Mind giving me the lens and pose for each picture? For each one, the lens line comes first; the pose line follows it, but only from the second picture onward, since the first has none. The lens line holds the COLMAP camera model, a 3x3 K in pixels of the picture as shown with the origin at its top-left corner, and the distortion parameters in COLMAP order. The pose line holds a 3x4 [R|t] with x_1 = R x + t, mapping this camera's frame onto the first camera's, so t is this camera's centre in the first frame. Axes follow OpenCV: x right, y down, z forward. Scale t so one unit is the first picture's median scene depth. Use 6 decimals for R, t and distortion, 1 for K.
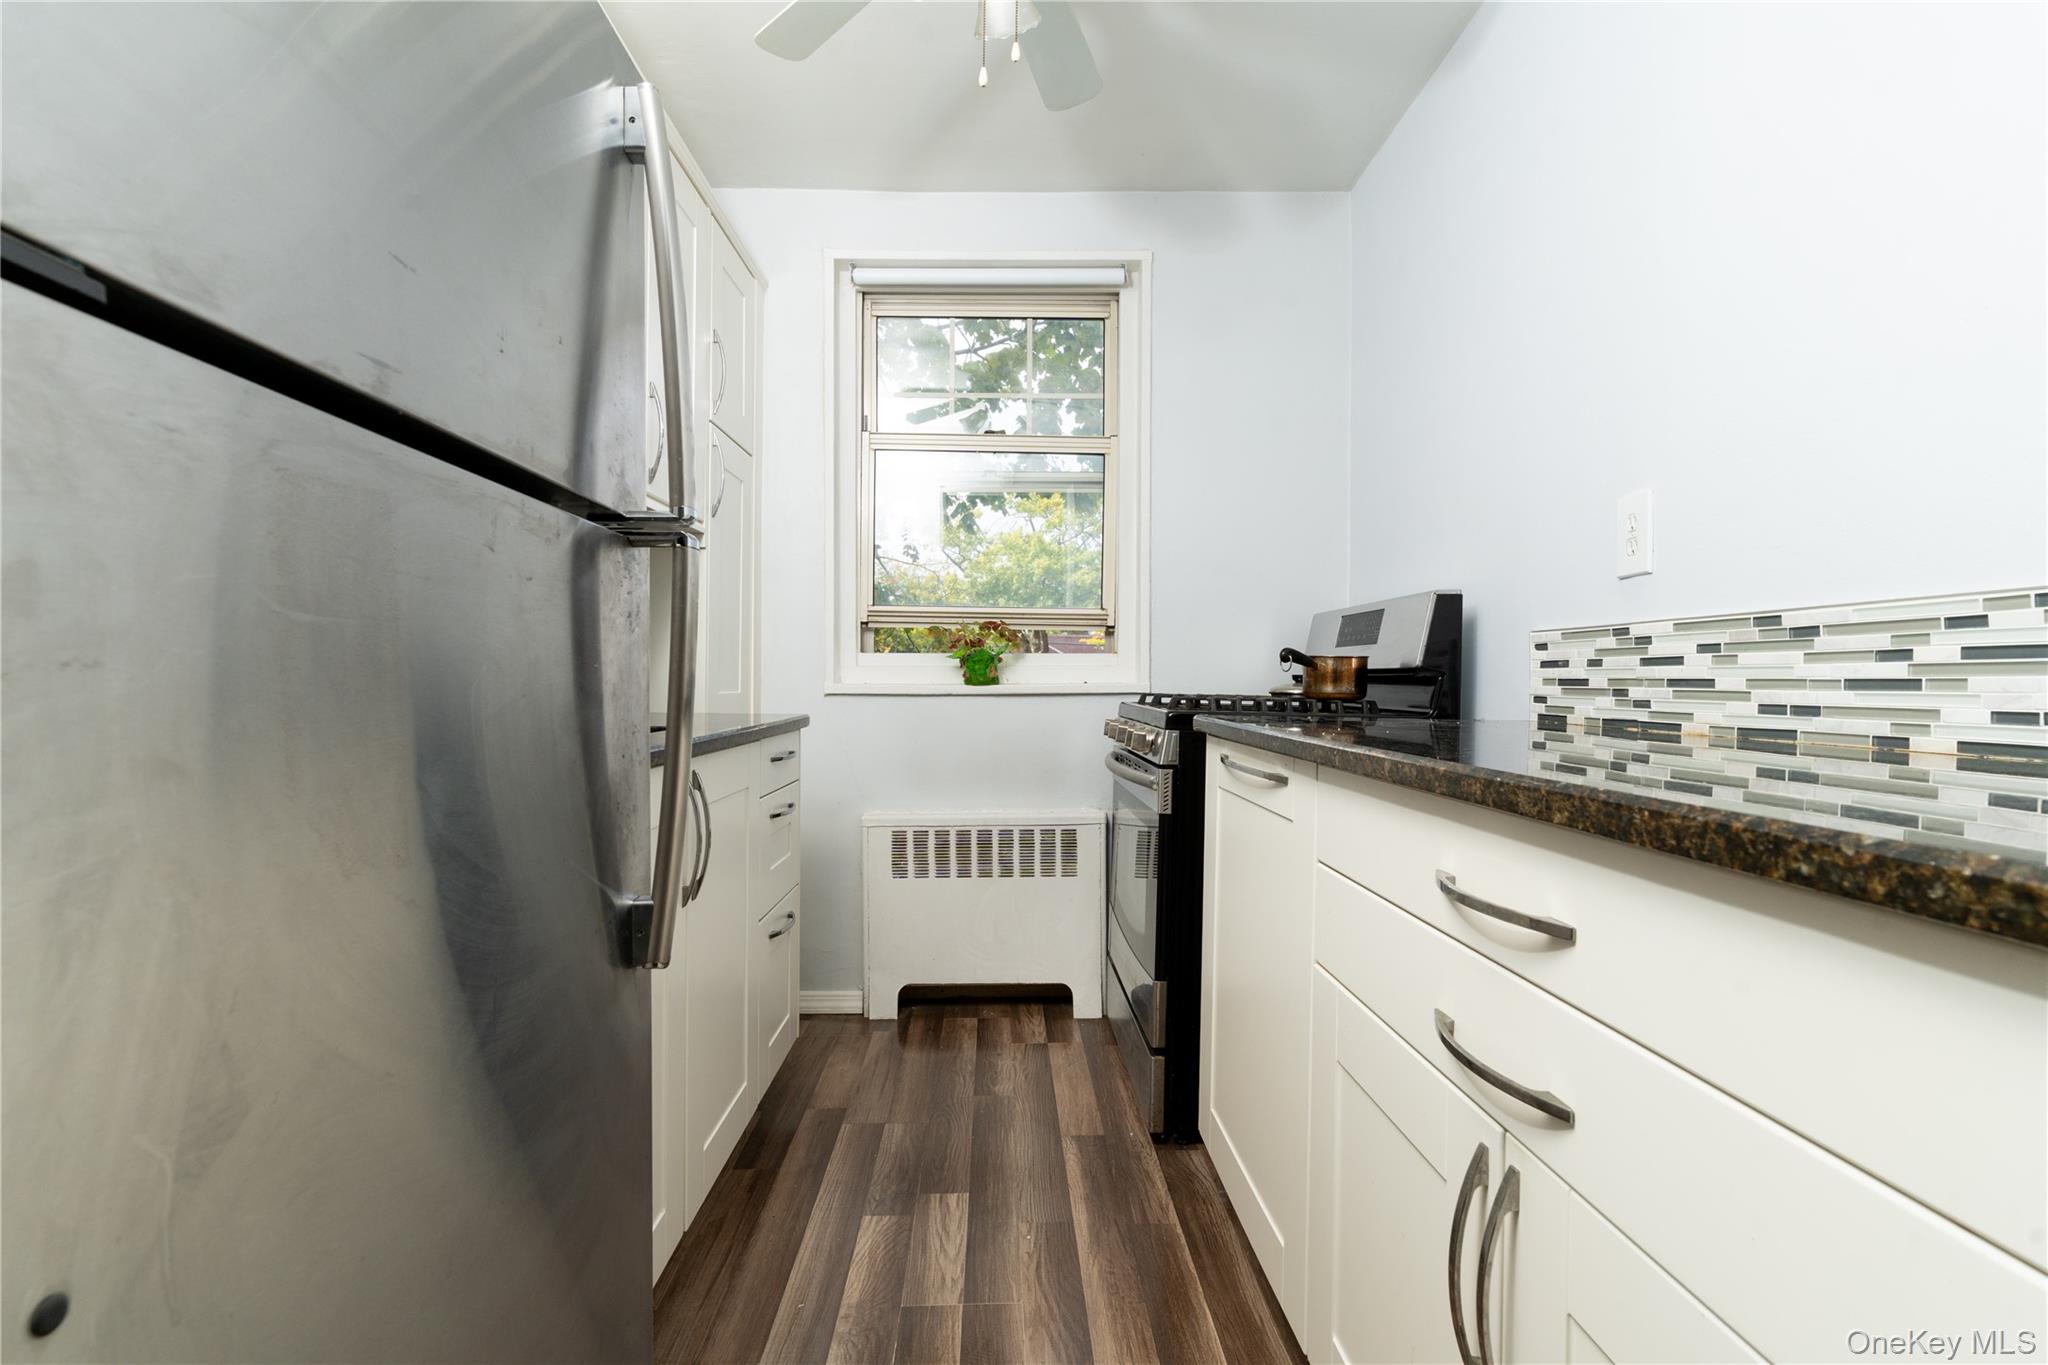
lens RADIAL K [[980.2, 0, 1009.9], [0, 980.2, 685.6], [0, 0, 1]] dist [0.002158, 0.000818]
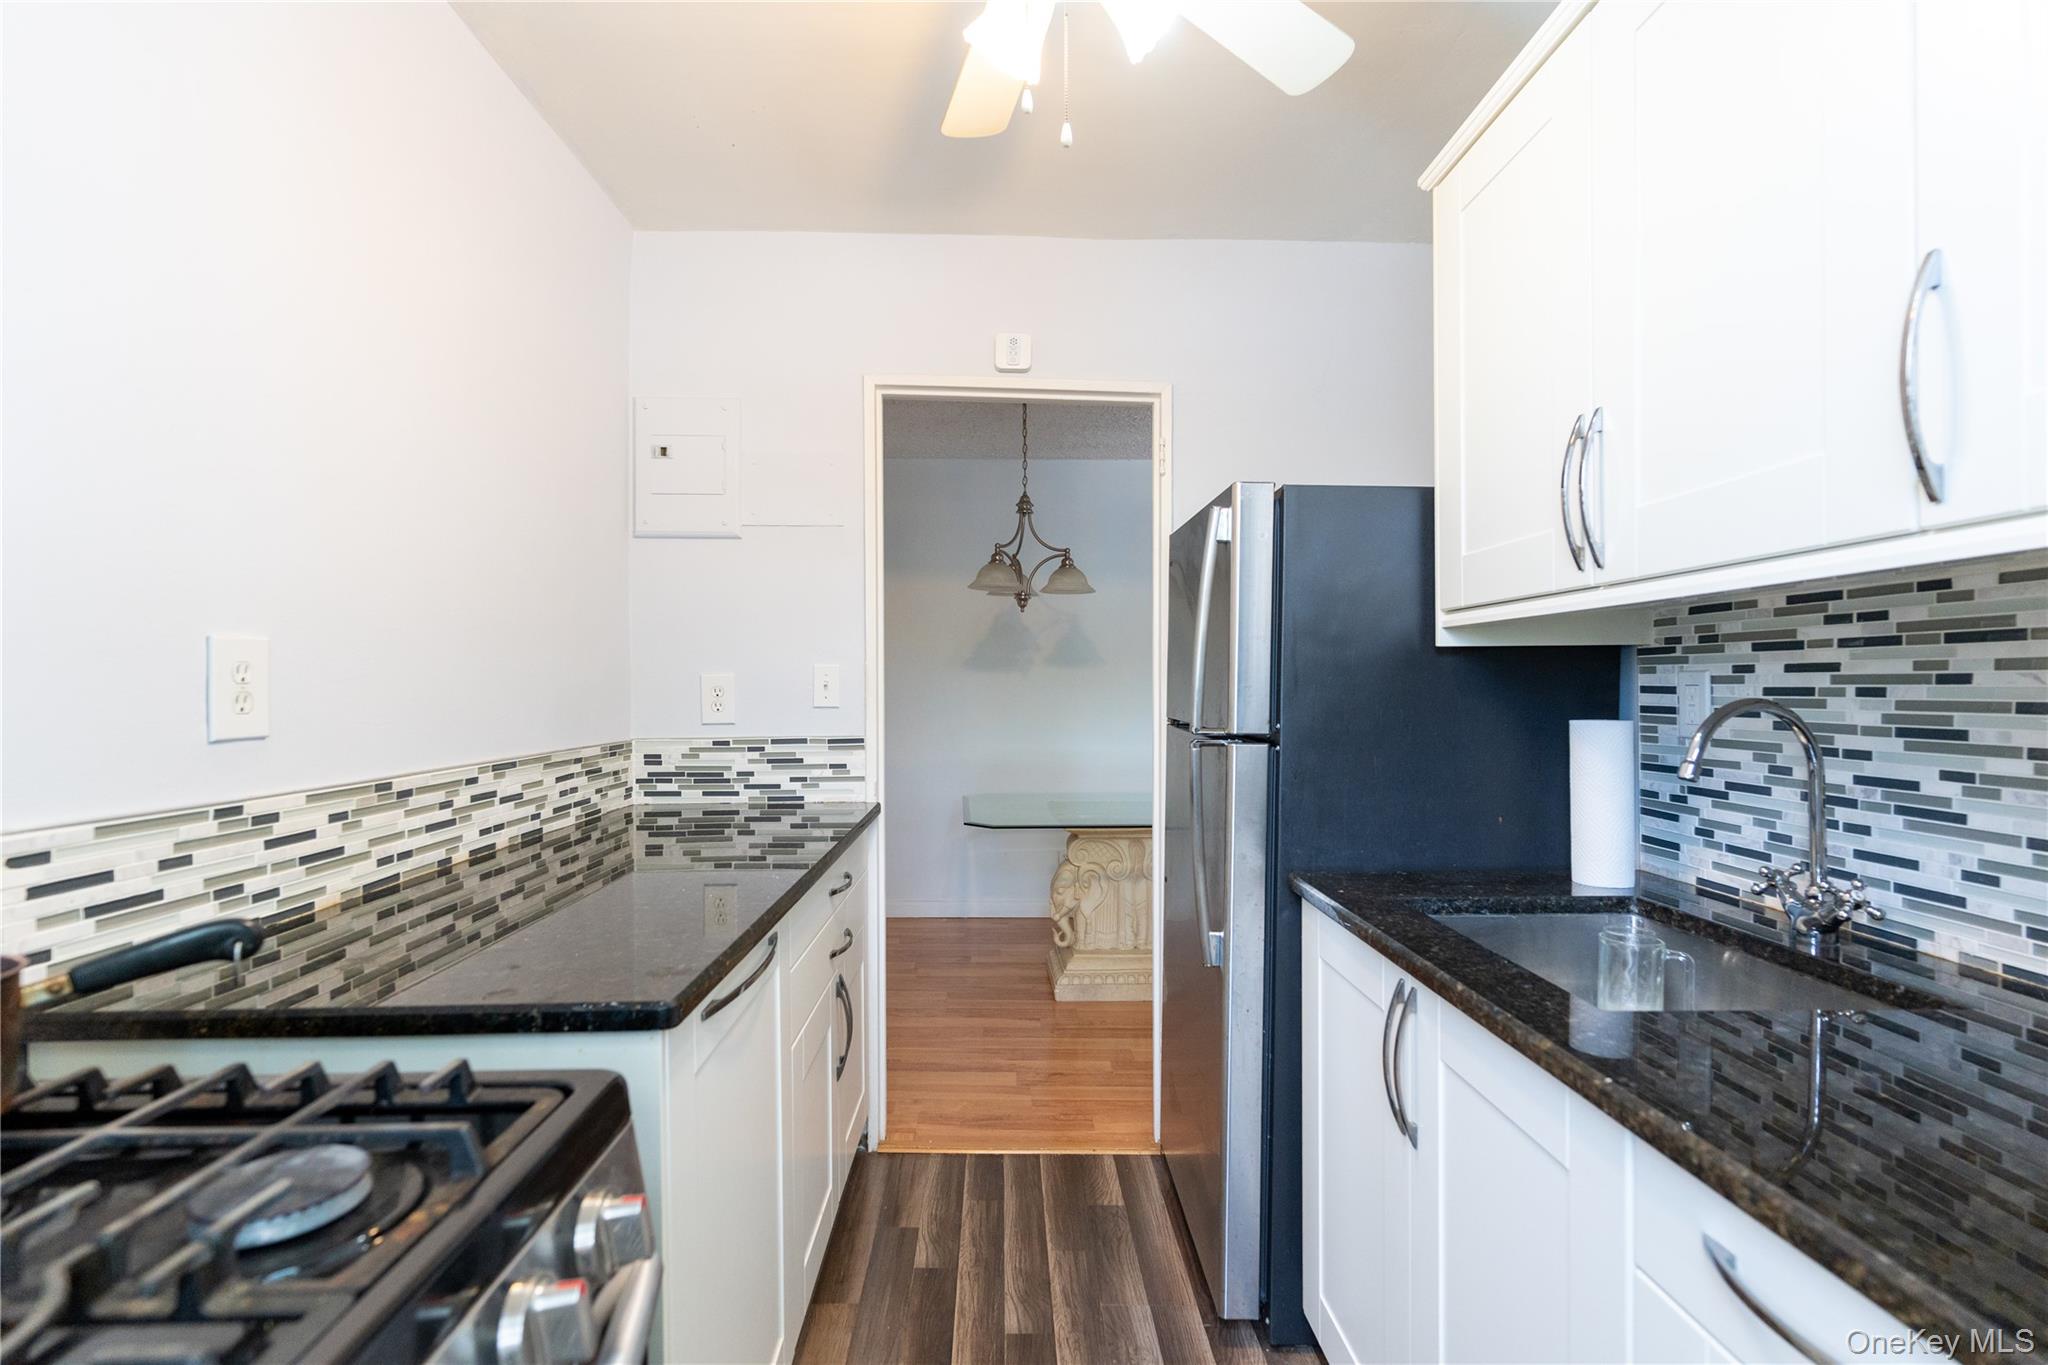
lens RADIAL K [[966.8, 0, 1024.0], [0, 966.8, 682.5], [0, 0, 1]] dist [0.000362, 0.000091]
pose [[-0.999923, -0.009462, -0.008063, 0.008262], [-0.009480, 0.999953, 0.002220, -0.128561], [0.008041, 0.002296, -0.999965, 1.383718]]
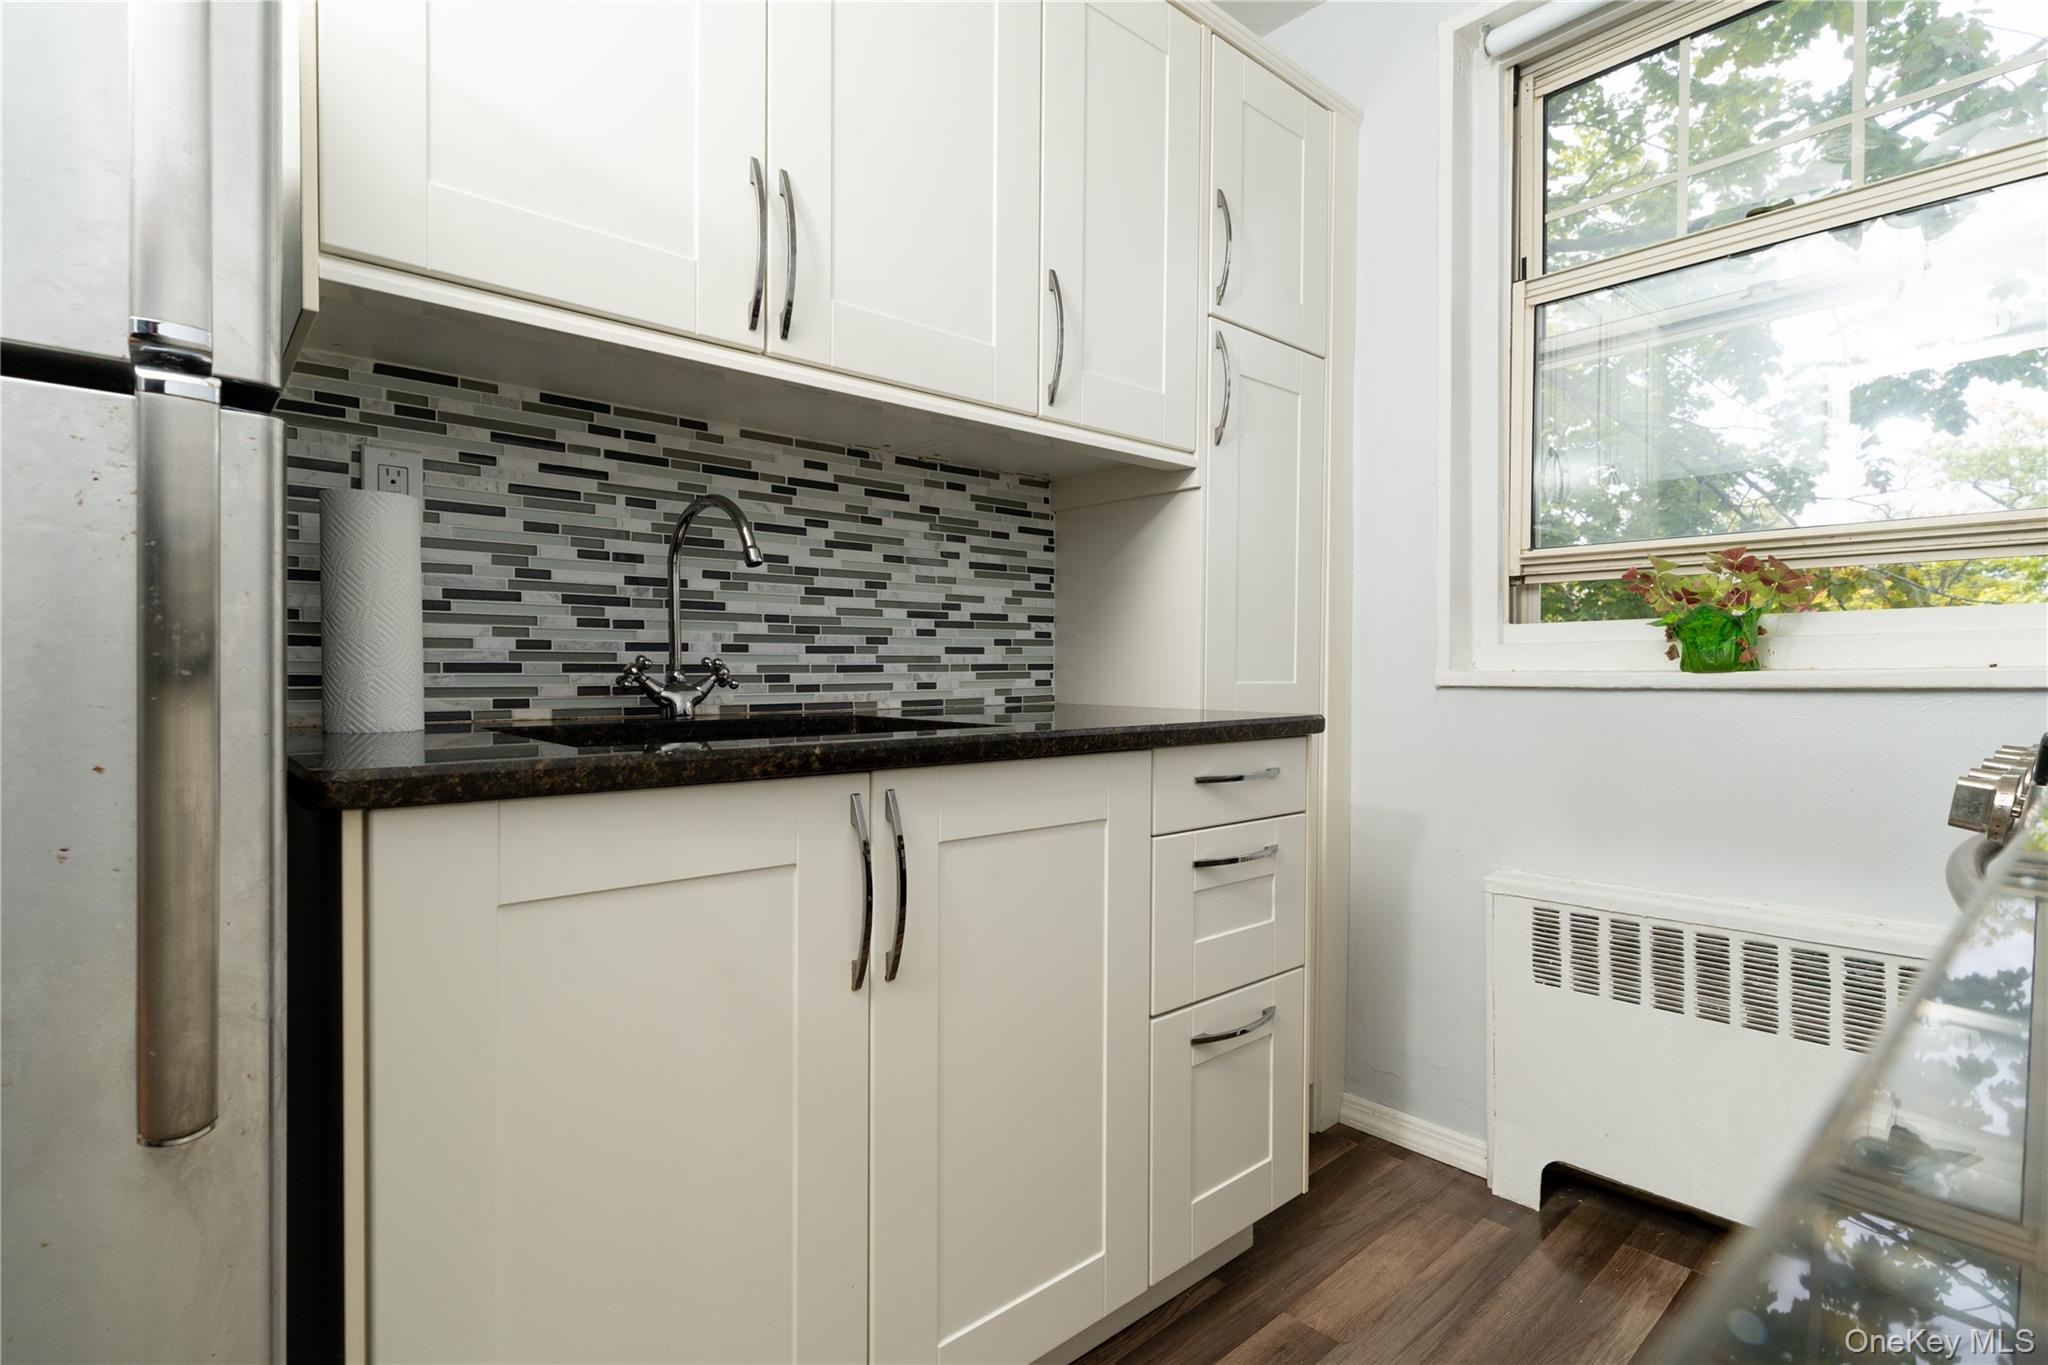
lens RADIAL K [[980.2, 0, 1009.9], [0, 980.2, 685.6], [0, 0, 1]] dist [0.002158, 0.000818]
pose [[0.651059, 0.007276, -0.758992, 0.188589], [-0.003178, 0.999971, 0.006860, 0.006267], [0.759021, -0.002054, 0.651063, 0.474986]]
